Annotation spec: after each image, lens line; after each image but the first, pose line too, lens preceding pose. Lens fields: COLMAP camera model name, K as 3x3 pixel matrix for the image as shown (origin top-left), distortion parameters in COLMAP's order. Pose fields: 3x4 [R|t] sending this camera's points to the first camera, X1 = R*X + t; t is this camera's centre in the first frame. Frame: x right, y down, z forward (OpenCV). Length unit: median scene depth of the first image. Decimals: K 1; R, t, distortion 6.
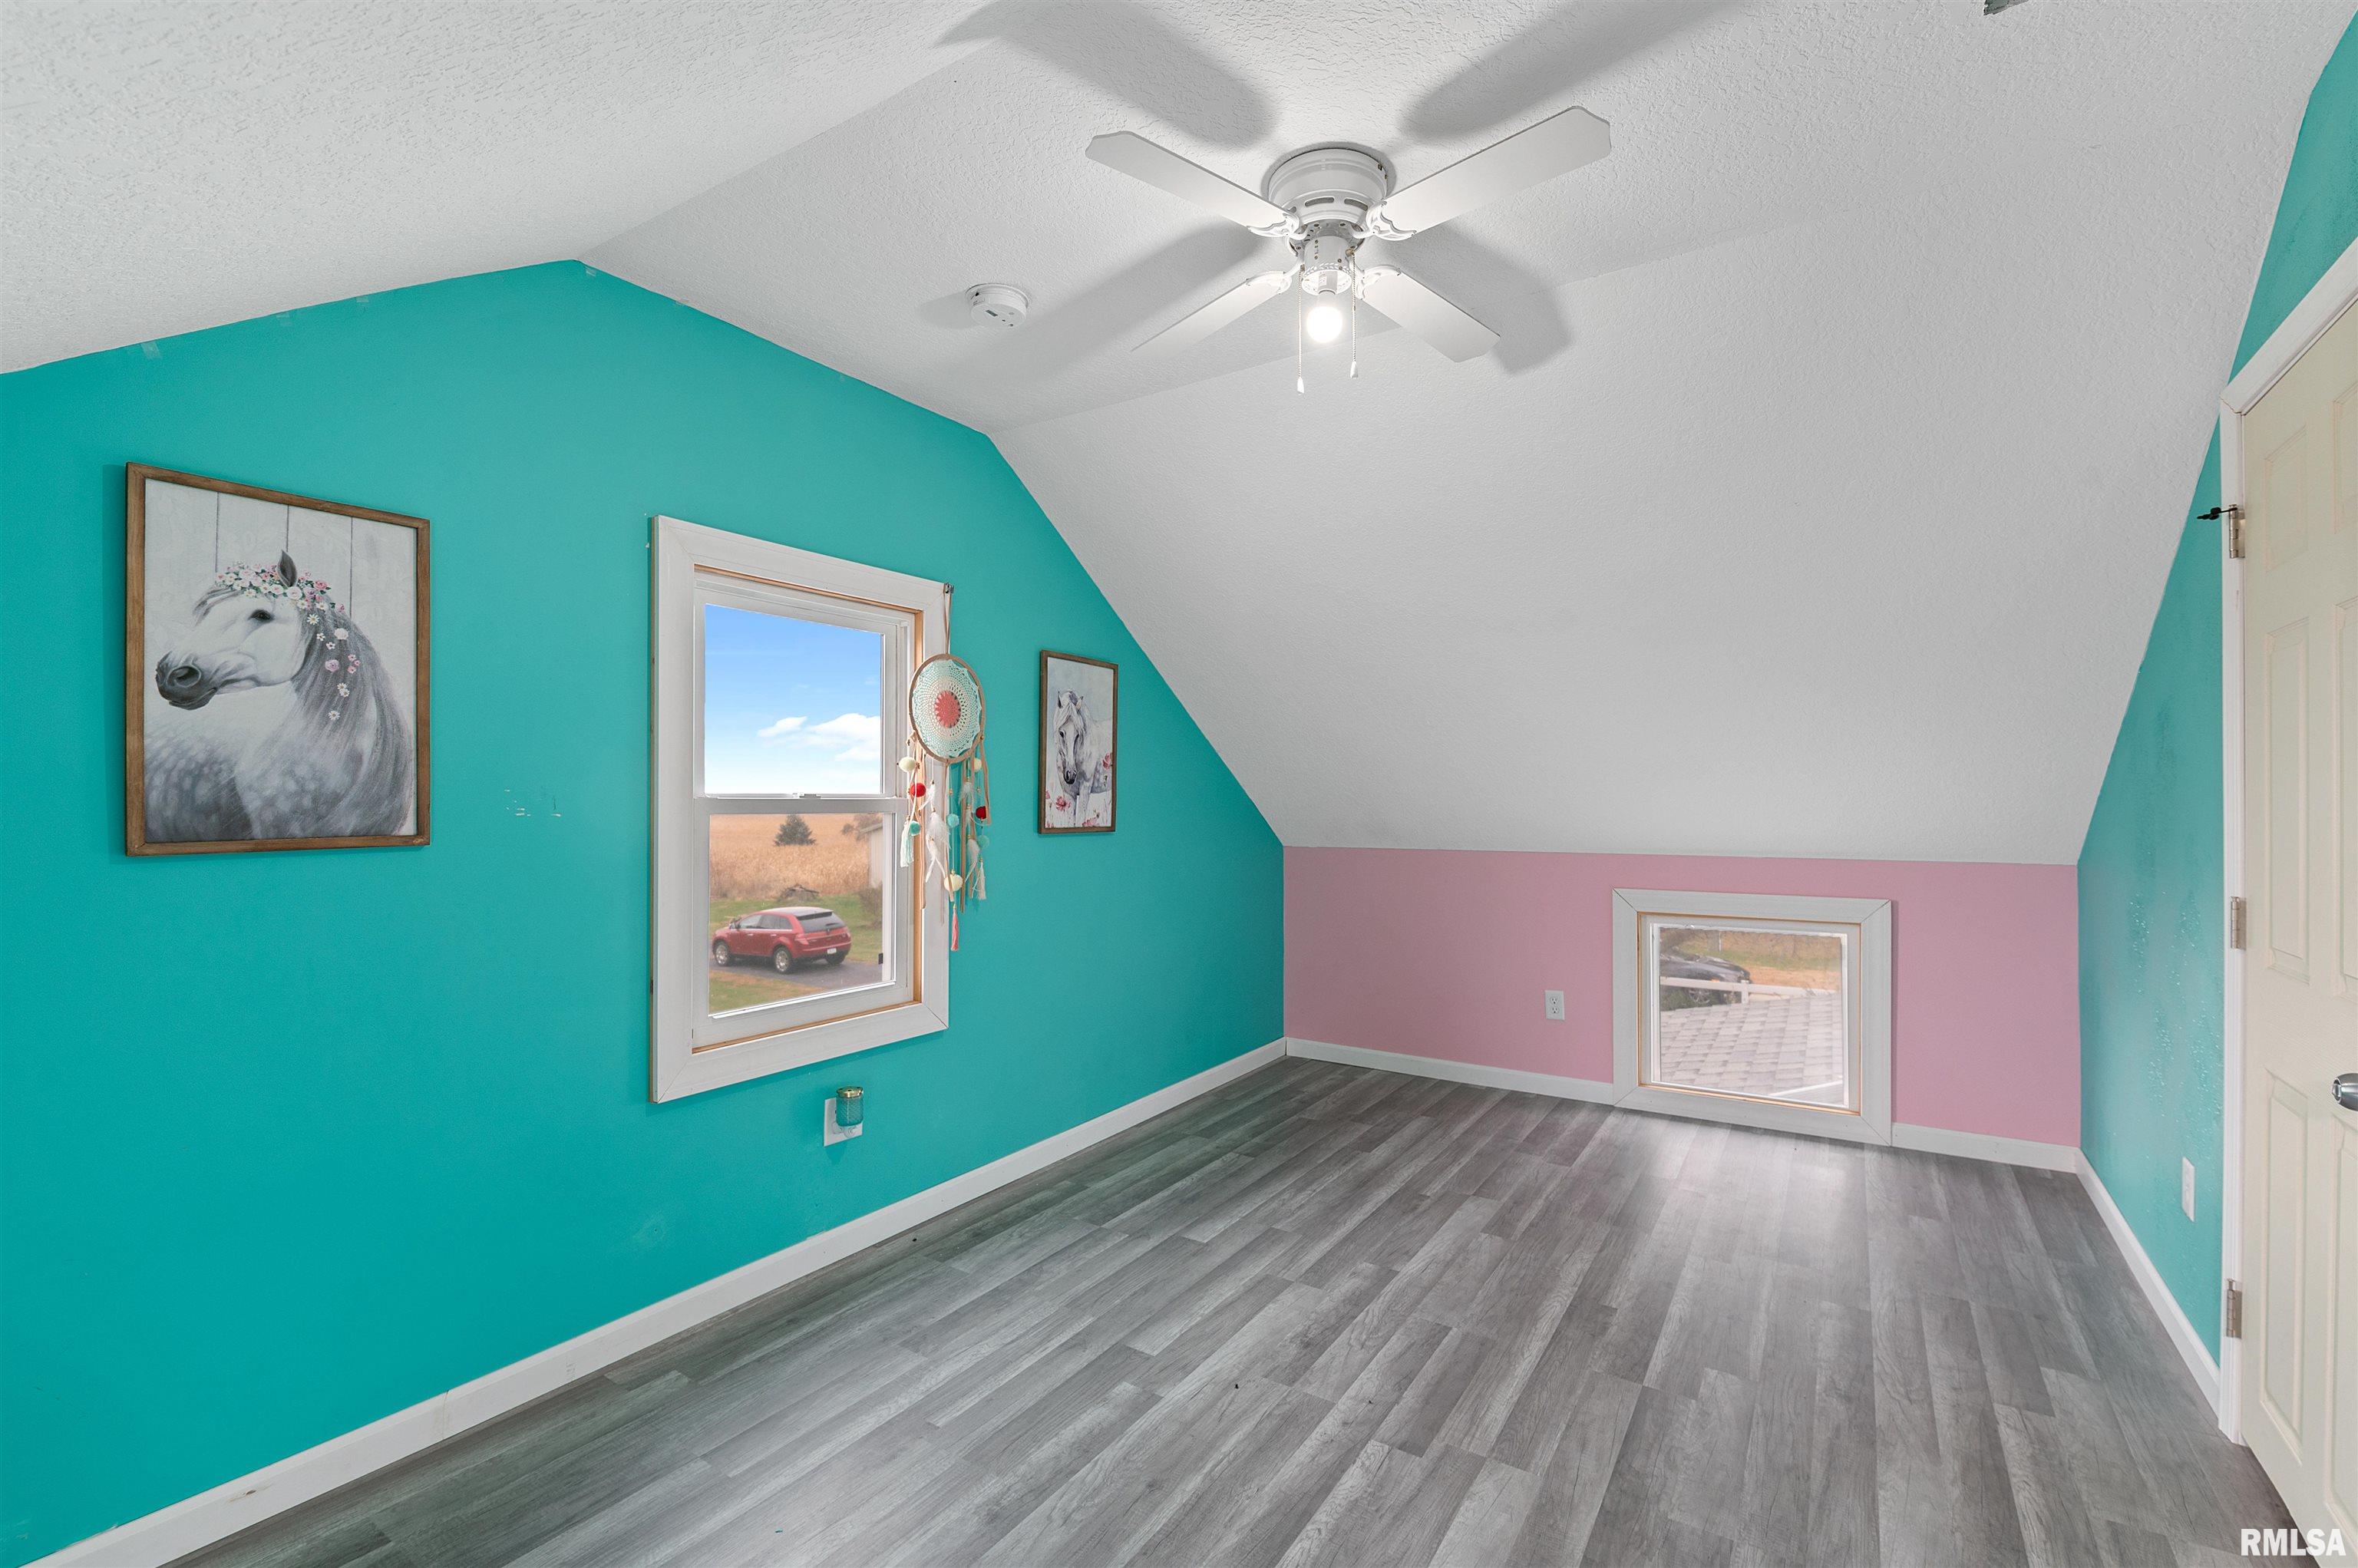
lens RADIAL K [[1011.6, 0, 1171.6], [0, 1011.6, 799.7], [0, 0, 1]] dist [-0.001459, -0.000446]
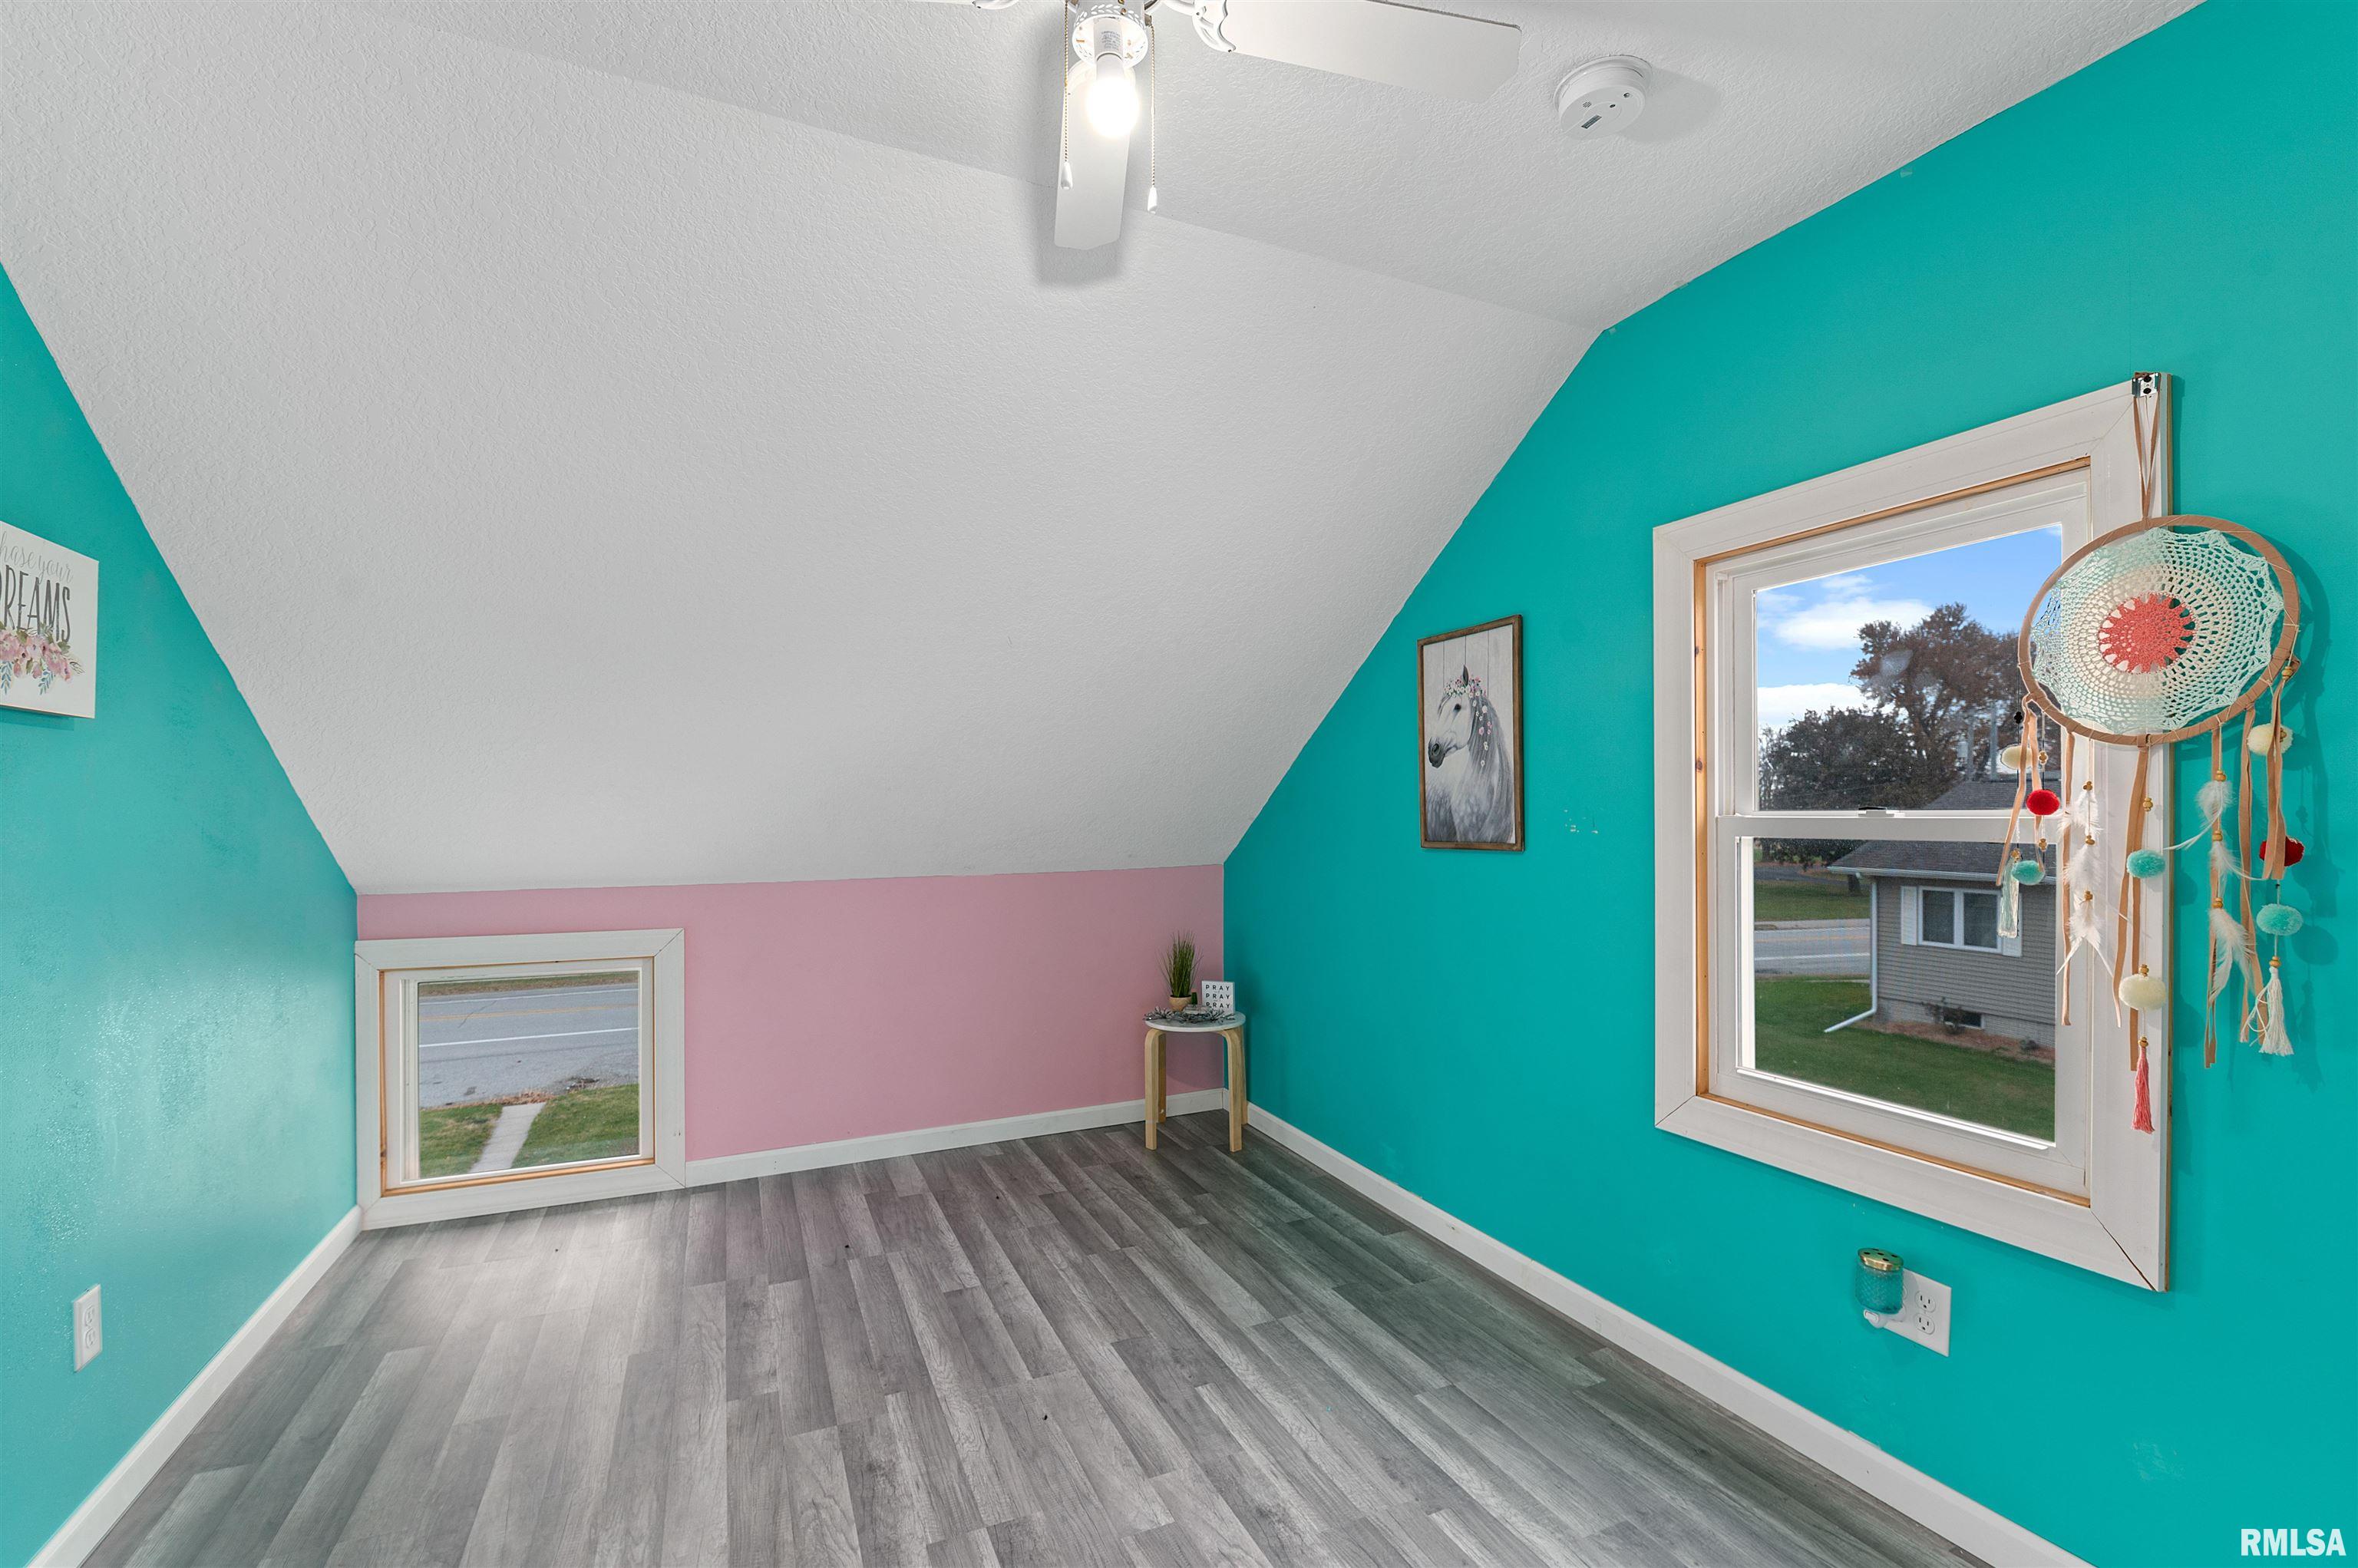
lens RADIAL K [[1011.6, 0, 1171.6], [0, 1011.6, 799.7], [0, 0, 1]] dist [-0.001459, -0.000446]
pose [[-0.529589, -0.000728, -0.848254, 0.720426], [0.014312, 0.999850, -0.009793, -0.019790], [0.848134, -0.017326, -0.529499, 1.401990]]
